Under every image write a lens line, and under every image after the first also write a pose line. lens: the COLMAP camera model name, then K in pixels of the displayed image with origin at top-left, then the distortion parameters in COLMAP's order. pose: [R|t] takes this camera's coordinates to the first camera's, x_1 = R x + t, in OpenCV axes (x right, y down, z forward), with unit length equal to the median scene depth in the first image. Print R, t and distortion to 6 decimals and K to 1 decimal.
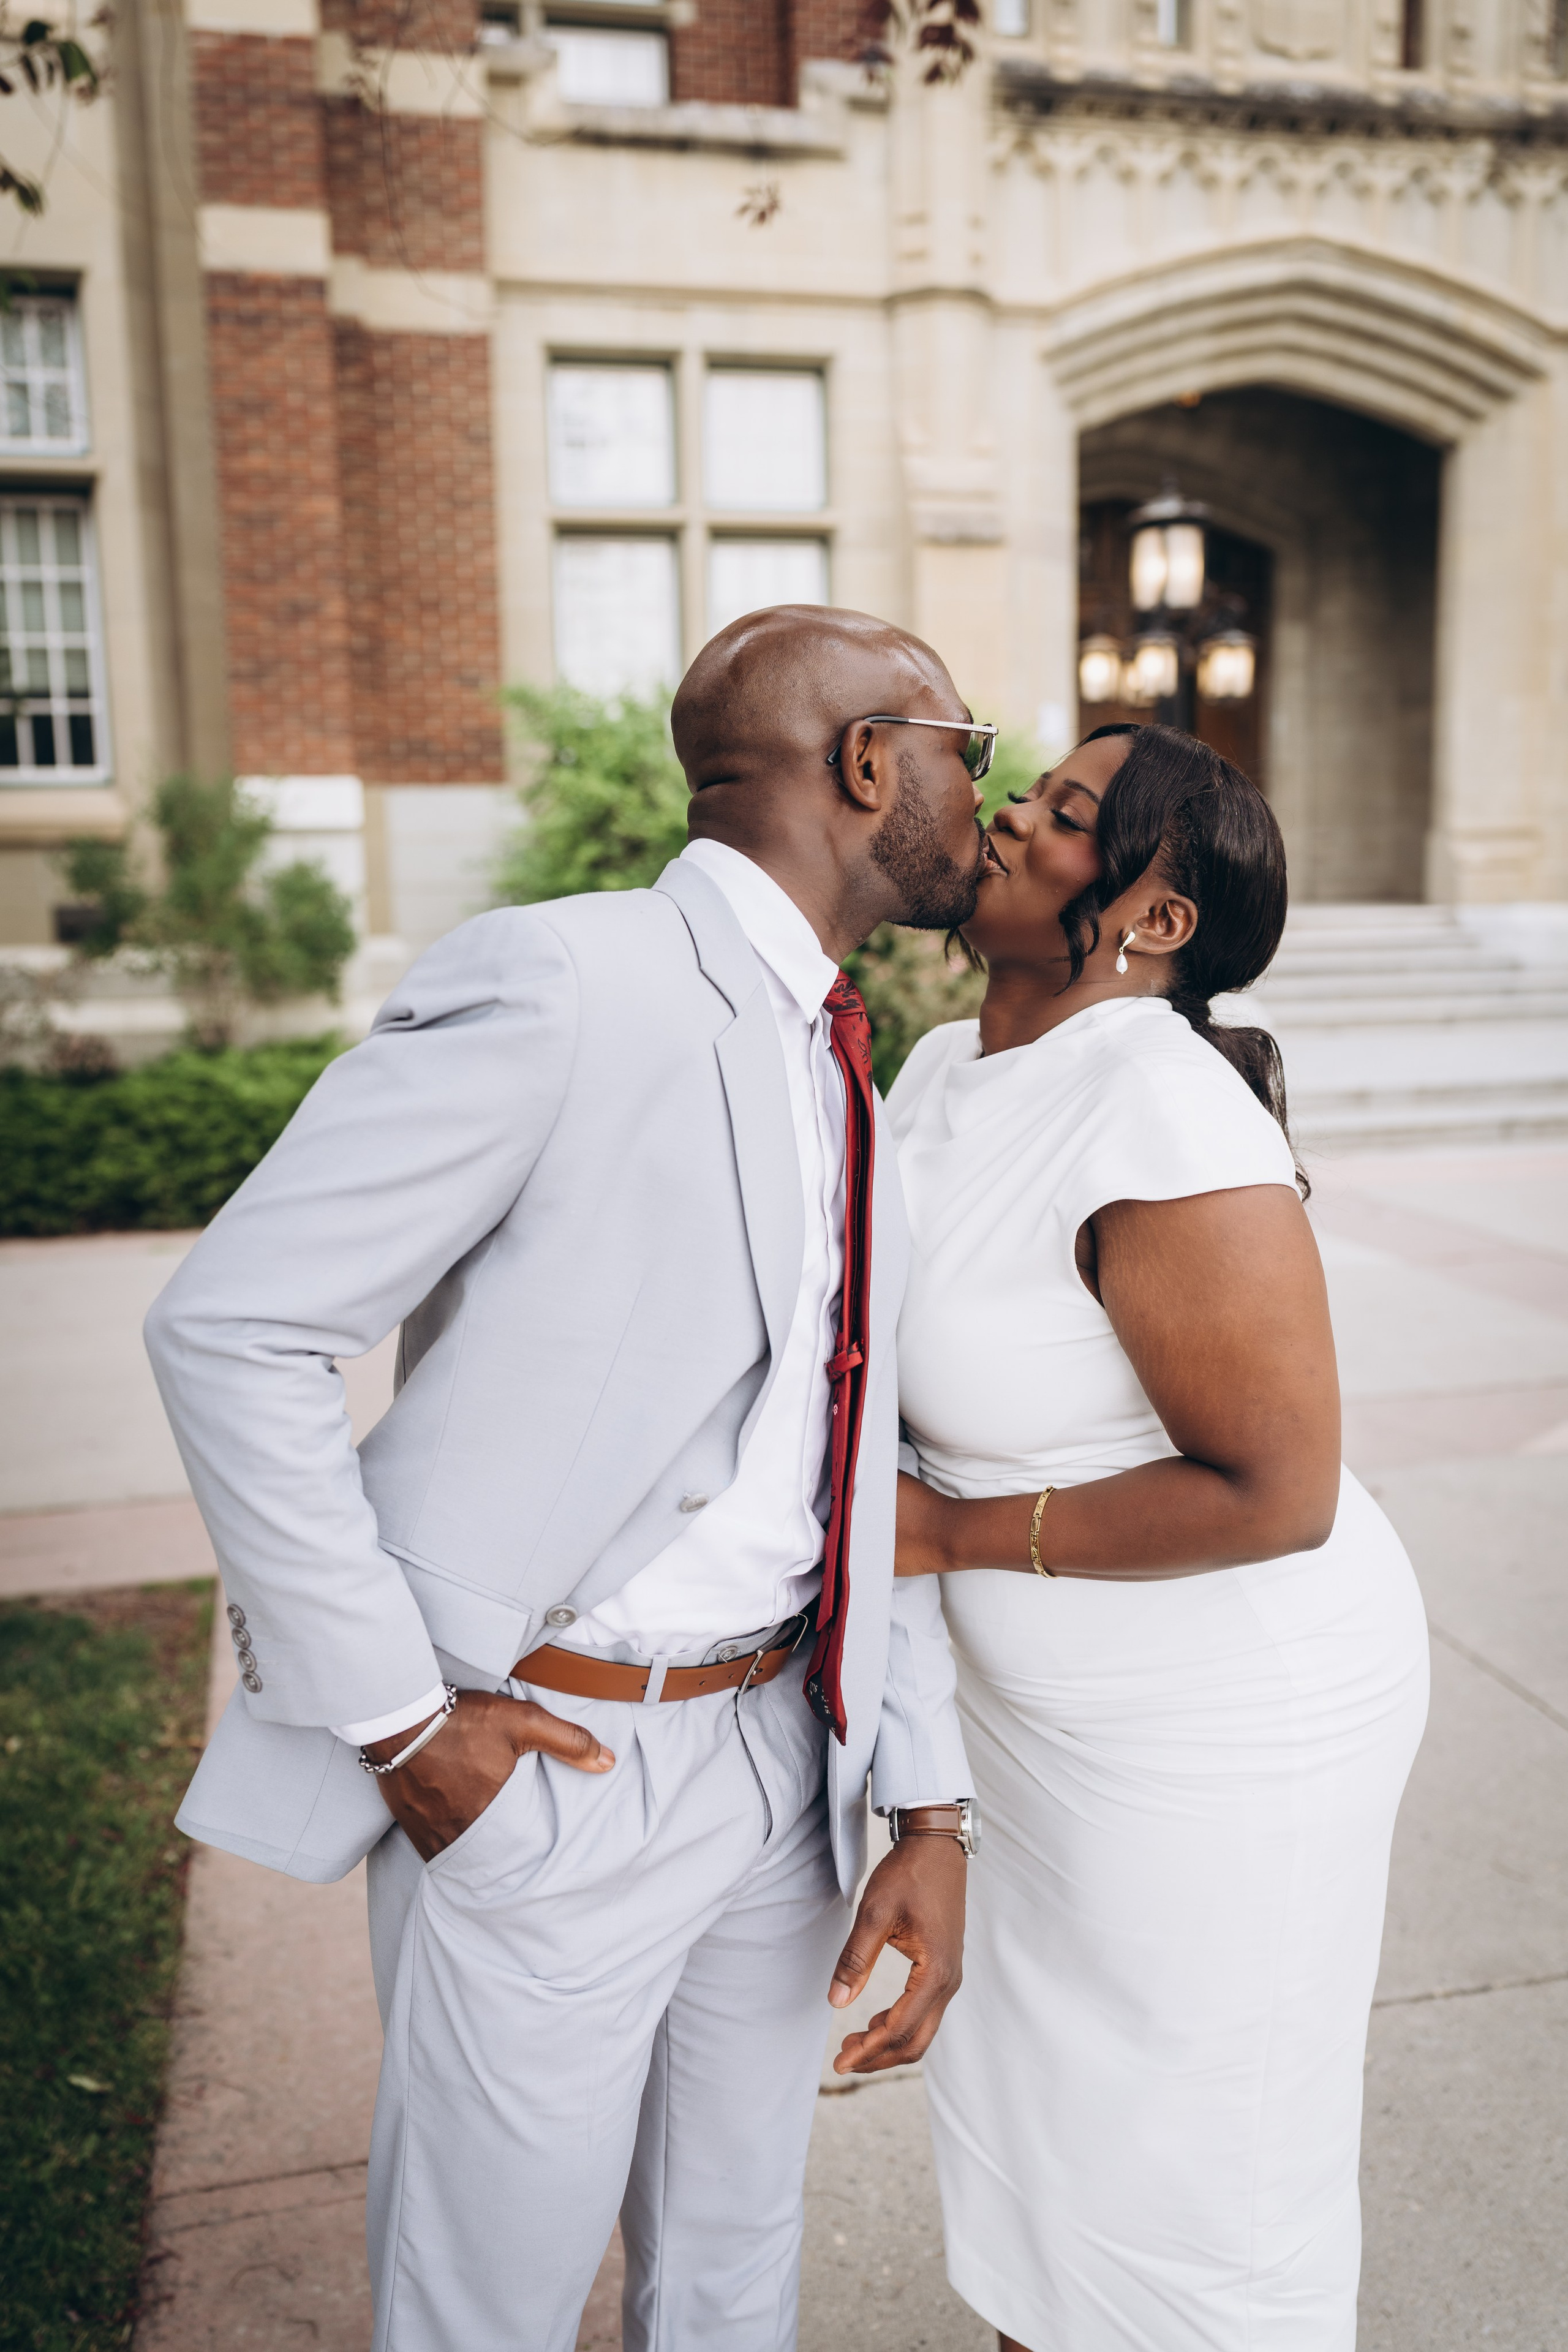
lens RADIAL K [[2046.8, 0, 784.0], [0, 2046.8, 1176.0], [0, 0, 1]] dist [0.000989, -0.009093]
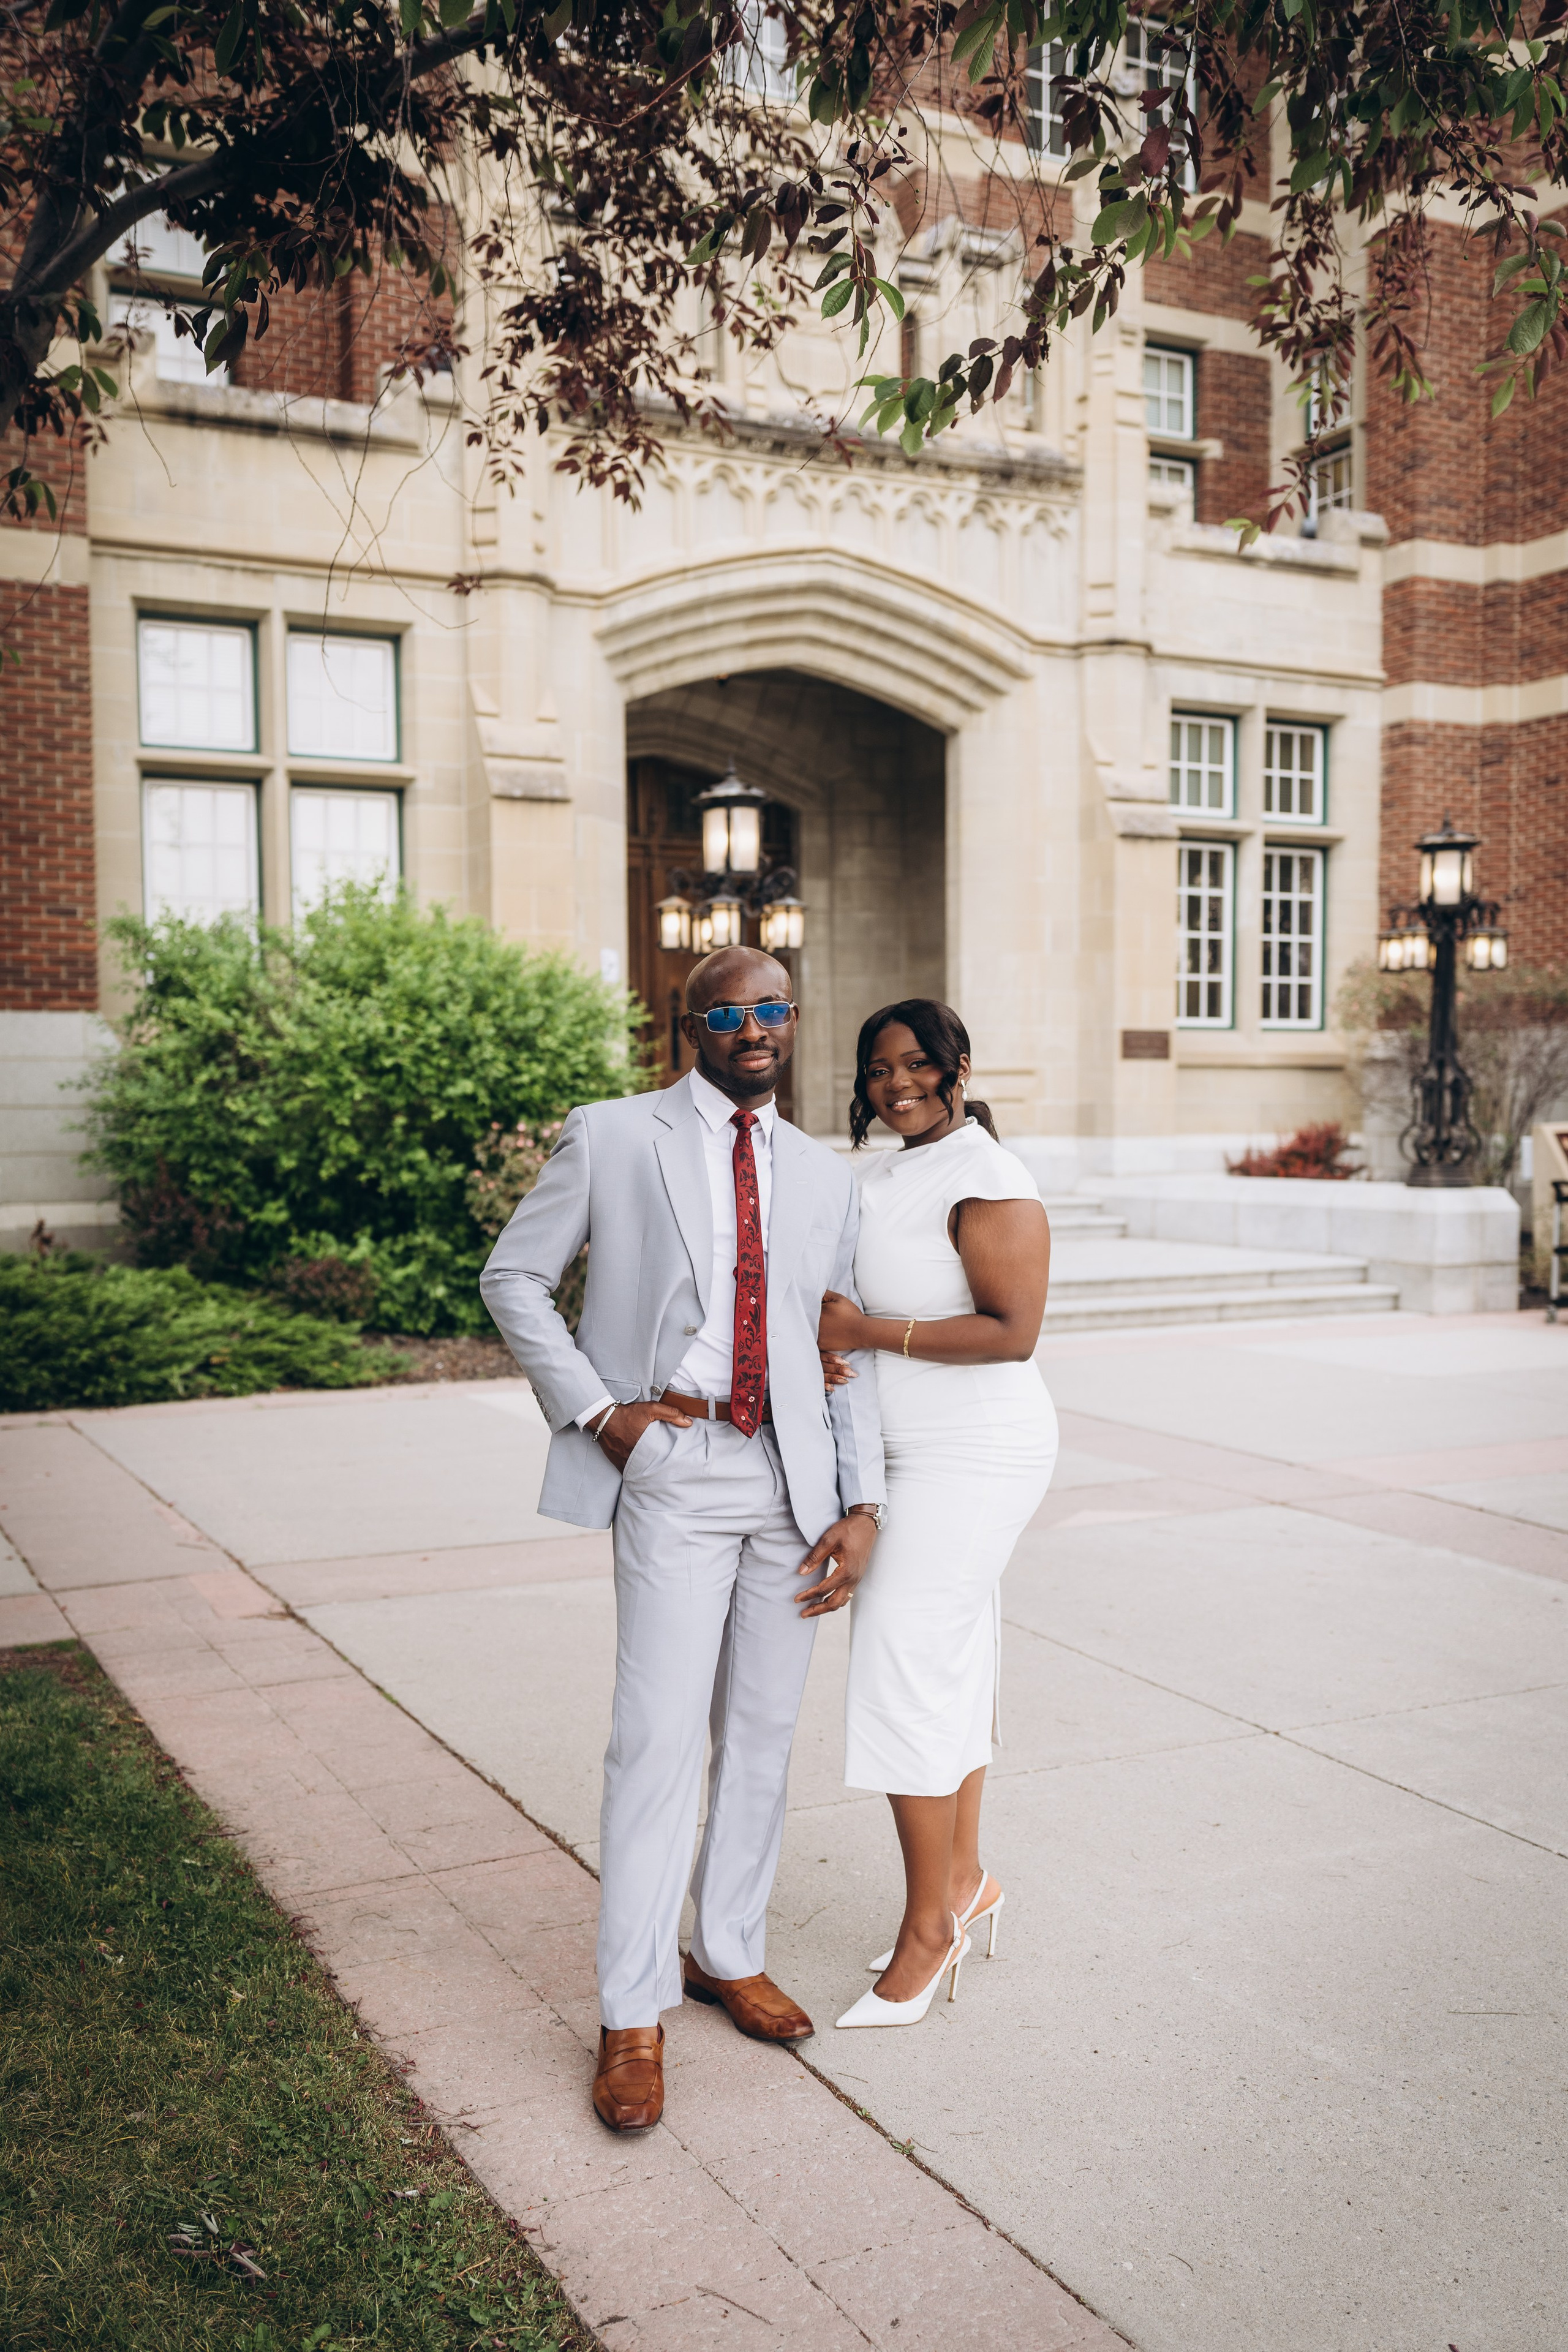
lens RADIAL K [[2241.6, 0, 781.7], [0, 2241.6, 1231.5], [0, 0, 1]] dist [0.011585, 0.006371]
pose [[0.970792, -0.001385, 0.239919, -0.070752], [0.023823, 0.995598, -0.090649, 0.031297], [-0.238738, 0.093717, 0.966551, -0.168204]]
